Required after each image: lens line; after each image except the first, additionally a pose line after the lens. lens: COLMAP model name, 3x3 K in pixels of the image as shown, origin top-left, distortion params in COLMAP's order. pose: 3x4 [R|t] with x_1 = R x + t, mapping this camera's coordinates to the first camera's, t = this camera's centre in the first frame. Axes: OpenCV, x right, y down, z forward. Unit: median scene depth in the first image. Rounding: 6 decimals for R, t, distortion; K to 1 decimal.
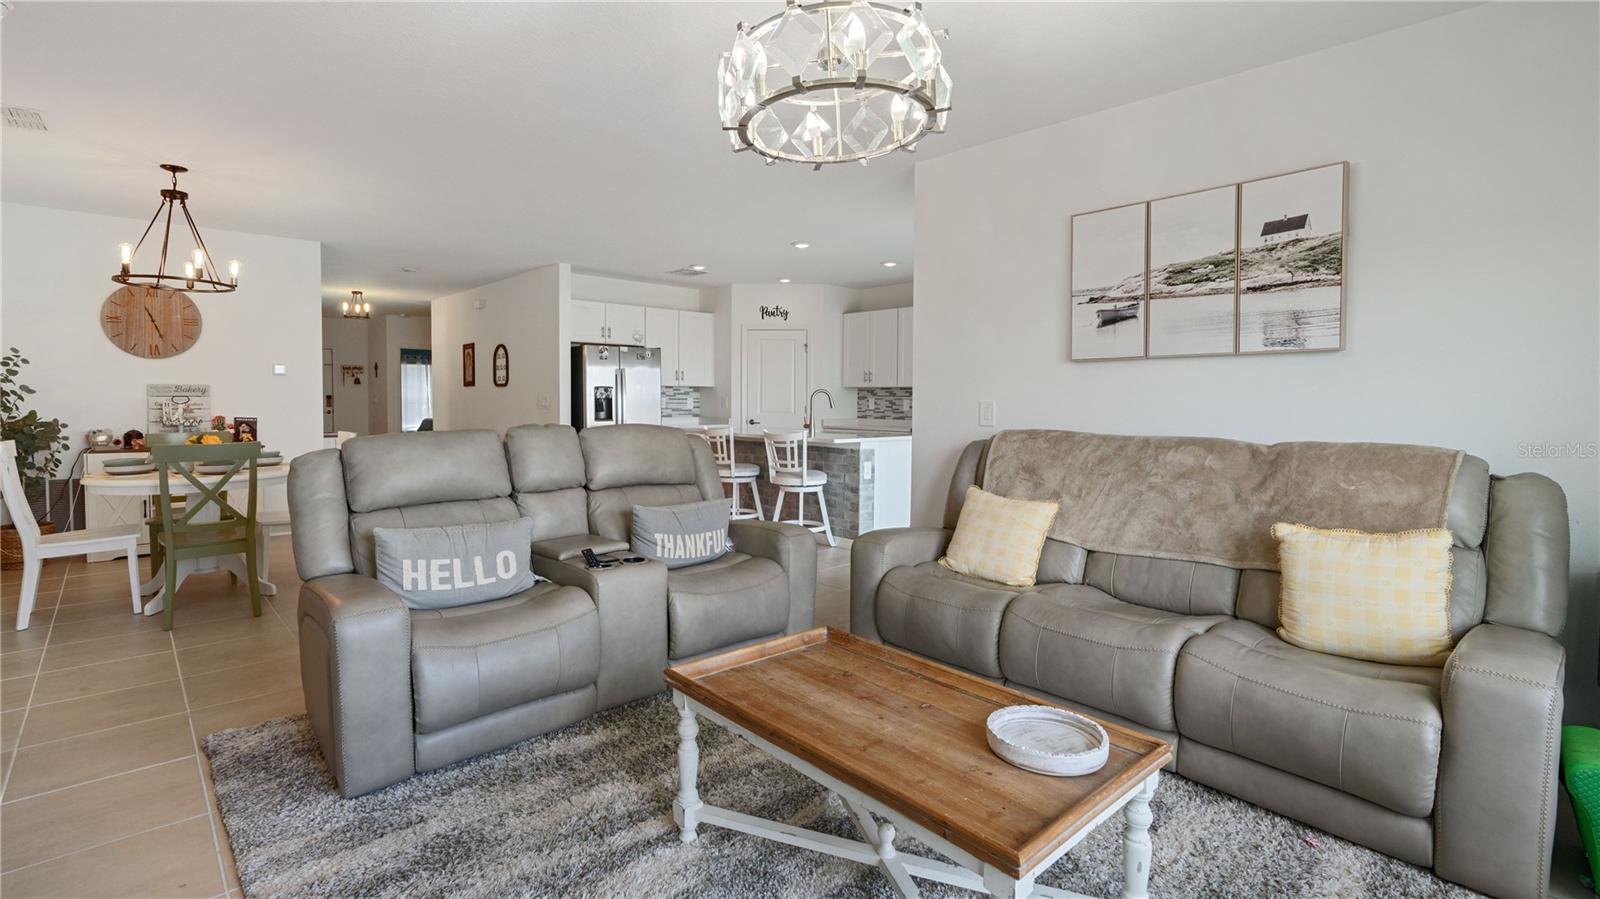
lens RADIAL K [[734.6, 0, 805.0], [0, 734.6, 421.0], [0, 0, 1]] dist [-0.015503, 0.005963]
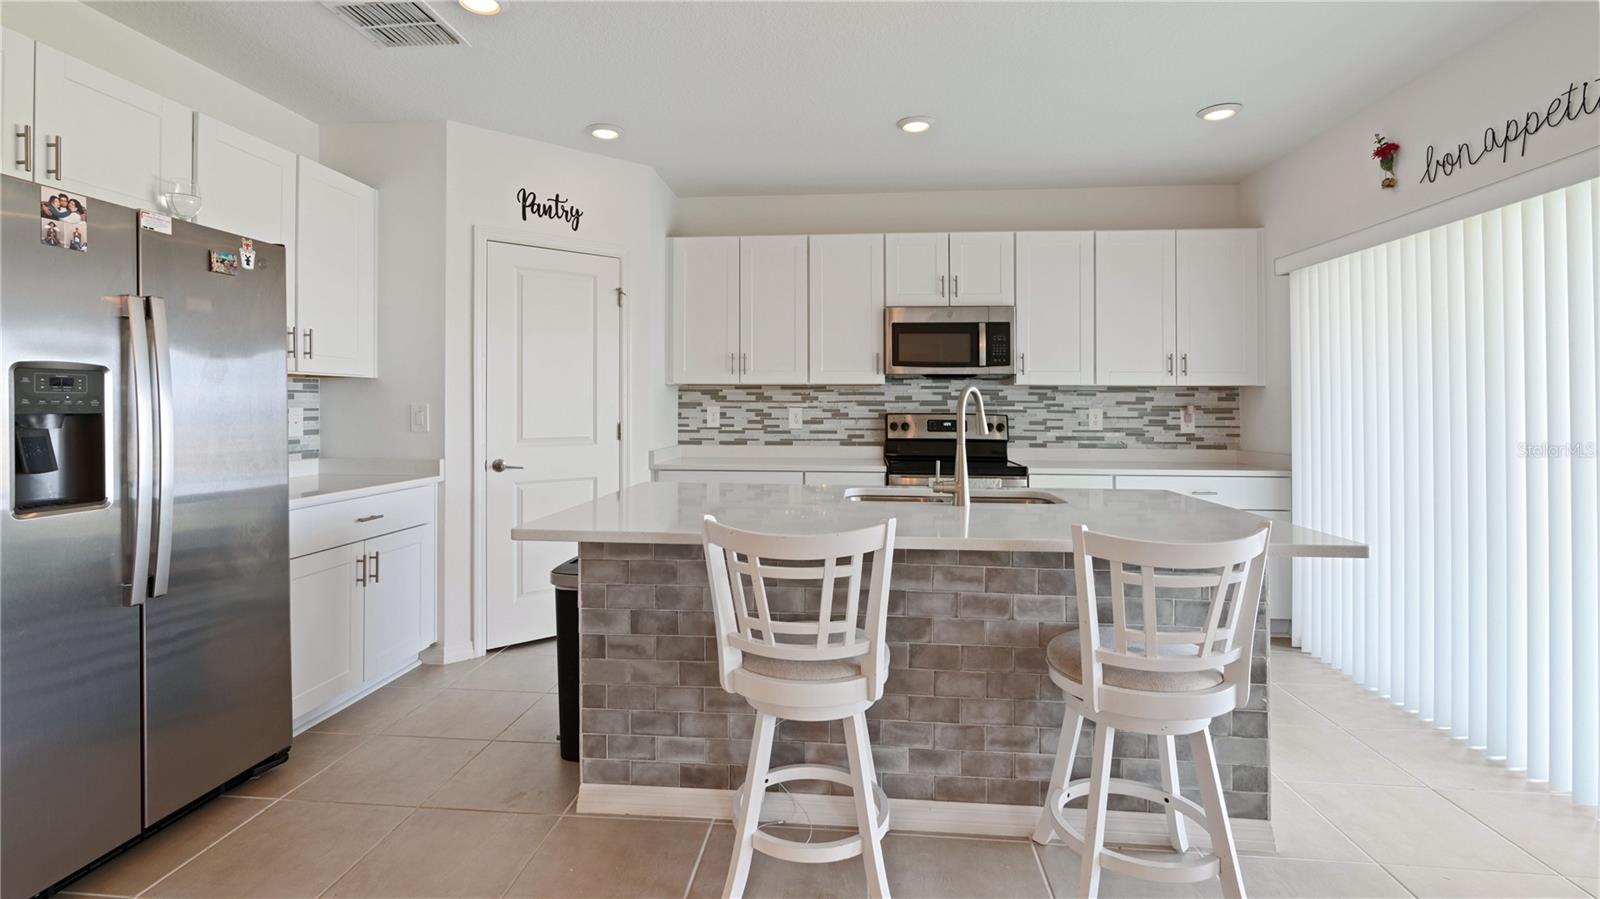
lens RADIAL K [[734.6, 0, 785.4], [0, 734.6, 394.4], [0, 0, 1]] dist [-0.015503, 0.005963]
pose [[0.760955, 0.003671, 0.648794, -0.233585], [0.023324, 0.999183, -0.033011, -0.022709], [-0.648385, 0.040252, 0.760248, 0.631817]]
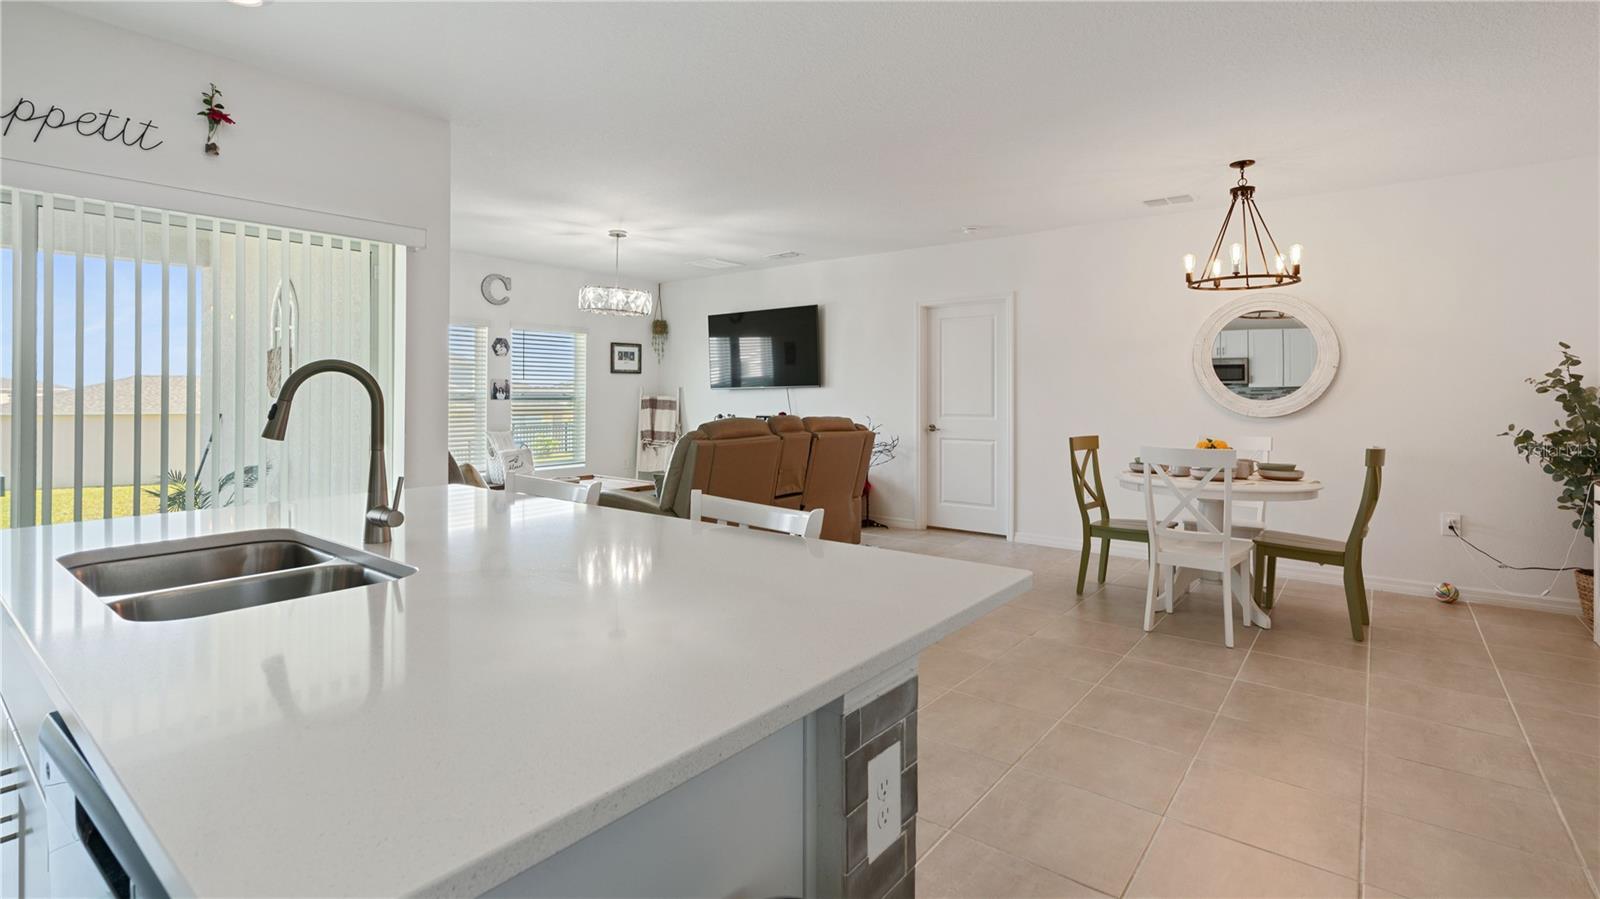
lens RADIAL K [[734.6, 0, 790.4], [0, 734.6, 393.4], [0, 0, 1]] dist [-0.015503, 0.005963]
pose [[-0.991013, -0.012627, -0.133169, -0.078799], [-0.016959, 0.999362, 0.031445, -0.033396], [0.132687, 0.033421, -0.990594, 1.014280]]
